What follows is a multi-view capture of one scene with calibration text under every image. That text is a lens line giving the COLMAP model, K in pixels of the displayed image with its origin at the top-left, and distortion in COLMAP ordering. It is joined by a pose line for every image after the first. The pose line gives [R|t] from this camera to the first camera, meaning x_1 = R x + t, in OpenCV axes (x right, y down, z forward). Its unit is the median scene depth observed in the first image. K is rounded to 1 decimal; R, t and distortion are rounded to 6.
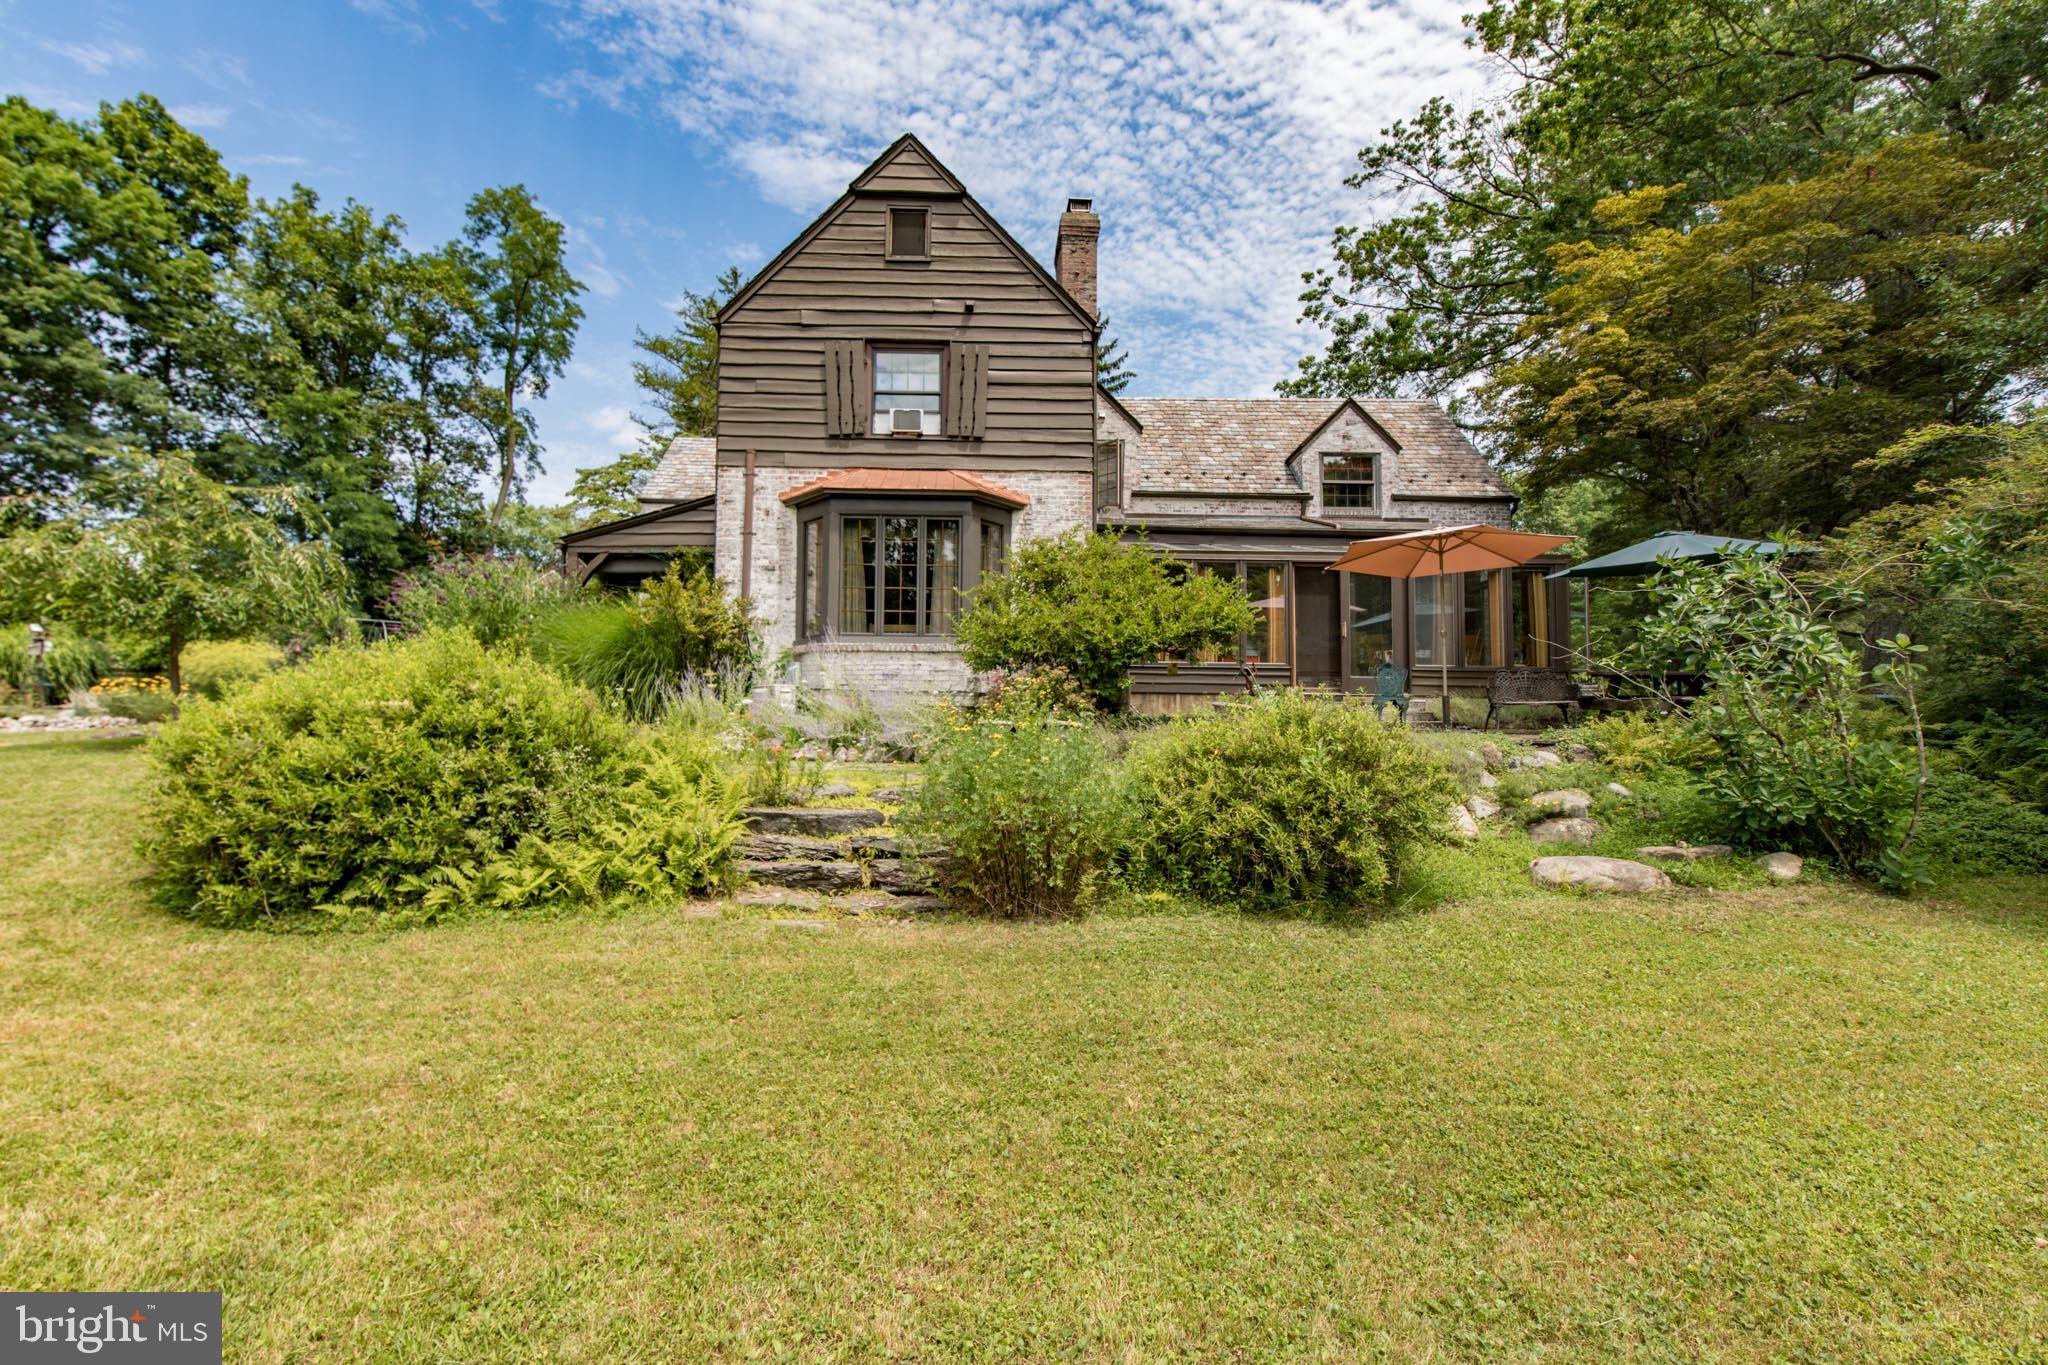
lens RADIAL K [[878.7, 0, 987.8], [0, 878.7, 690.3], [0, 0, 1]] dist [-0.001081, -0.000235]
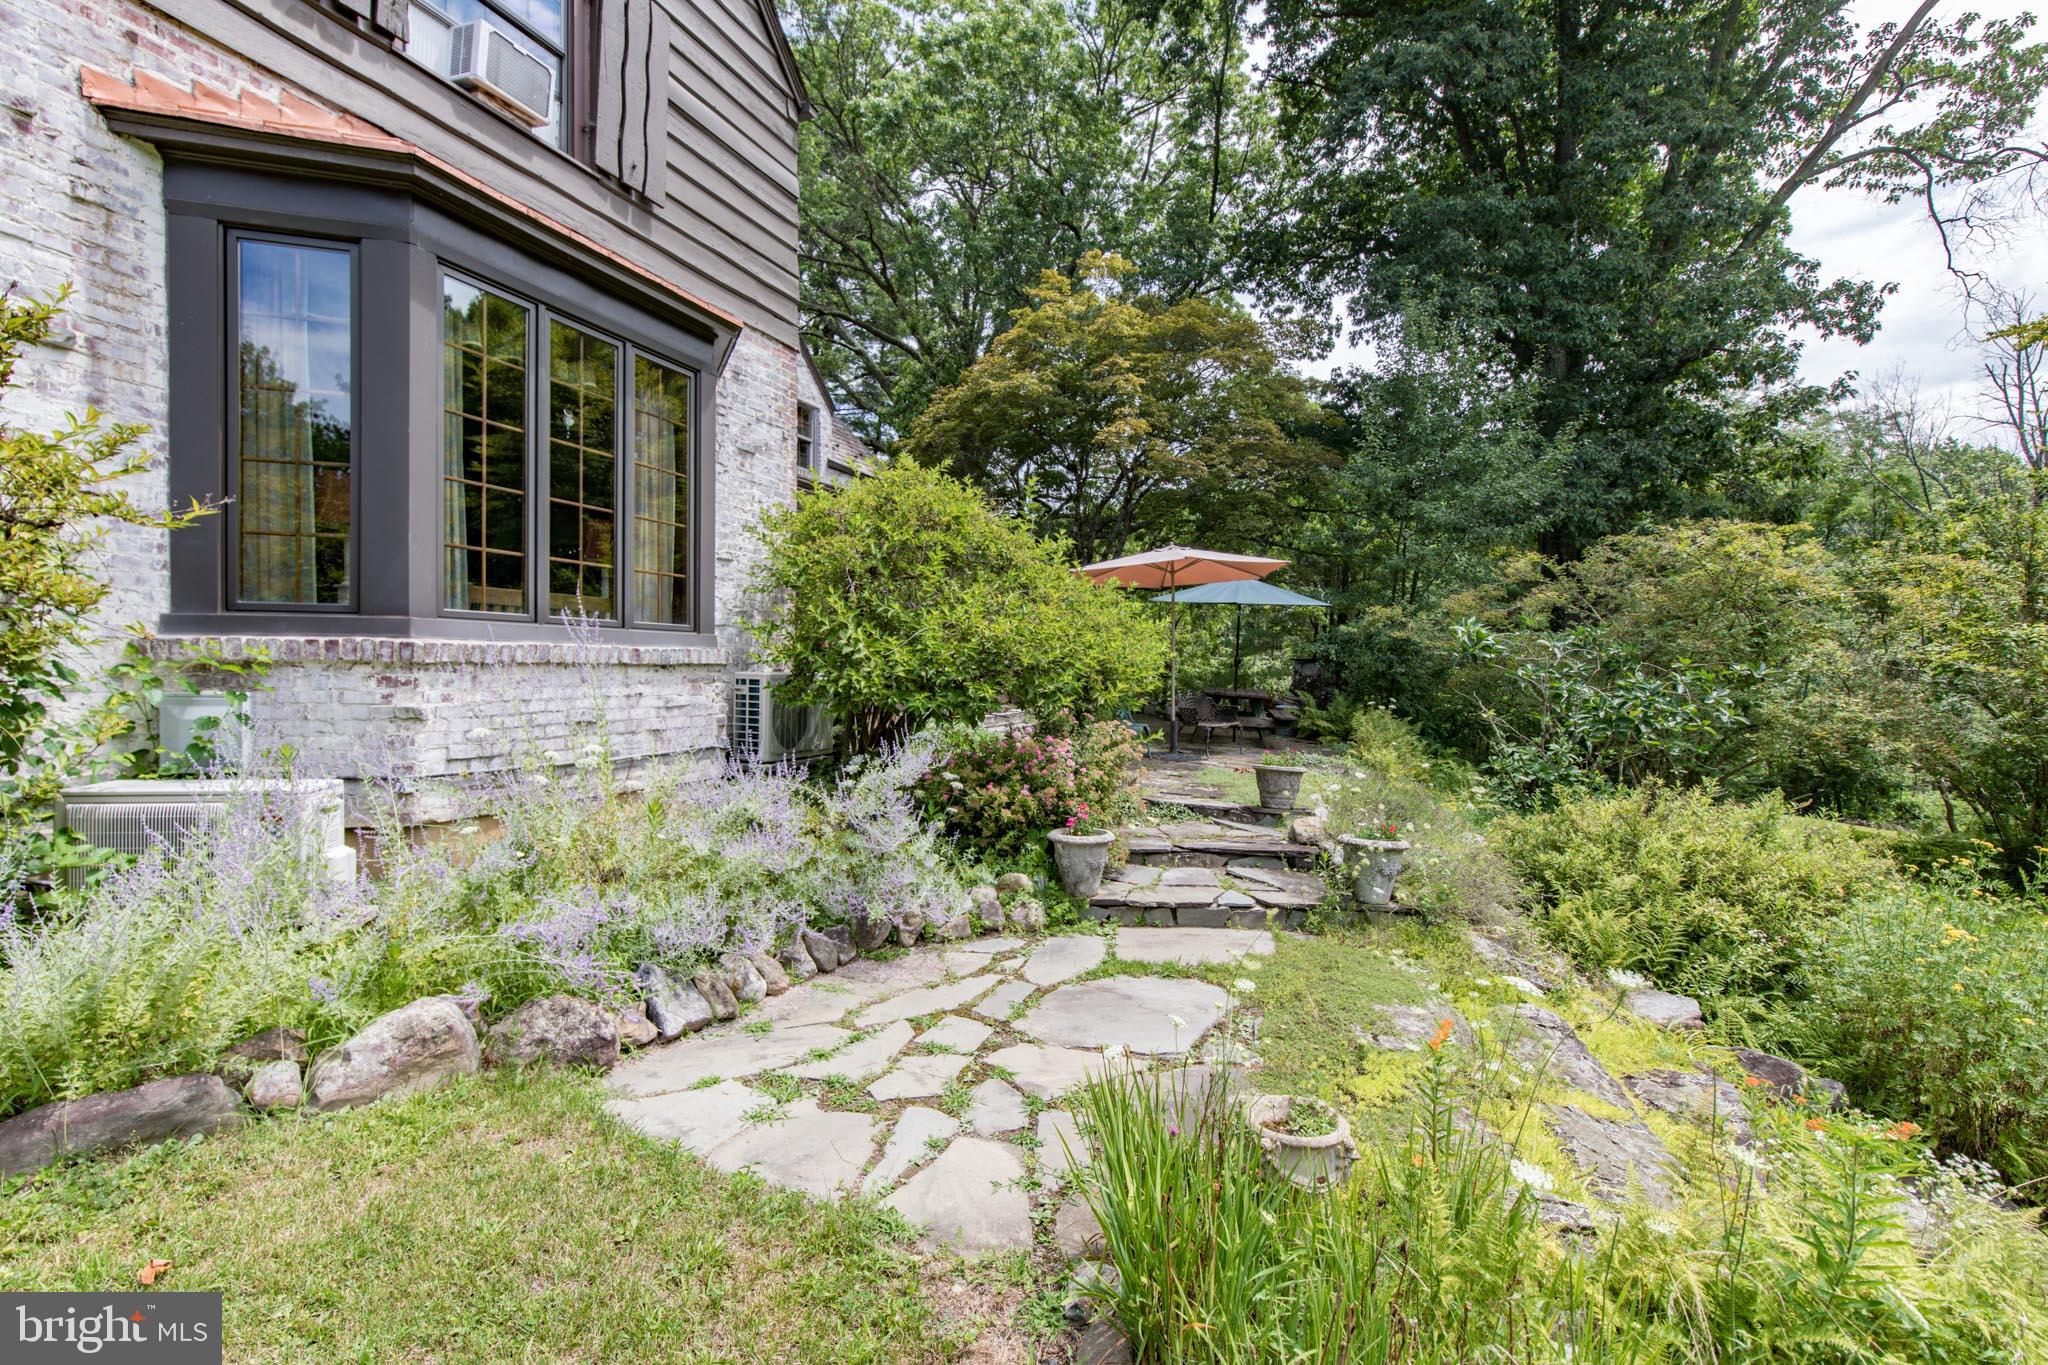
lens RADIAL K [[878.7, 0, 987.8], [0, 878.7, 690.3], [0, 0, 1]] dist [-0.001081, -0.000235]
pose [[0.433109, -0.029240, 0.900867, -0.366180], [-0.036069, 0.998111, 0.049737, -0.055224], [-0.900619, -0.054034, 0.431236, 0.618864]]
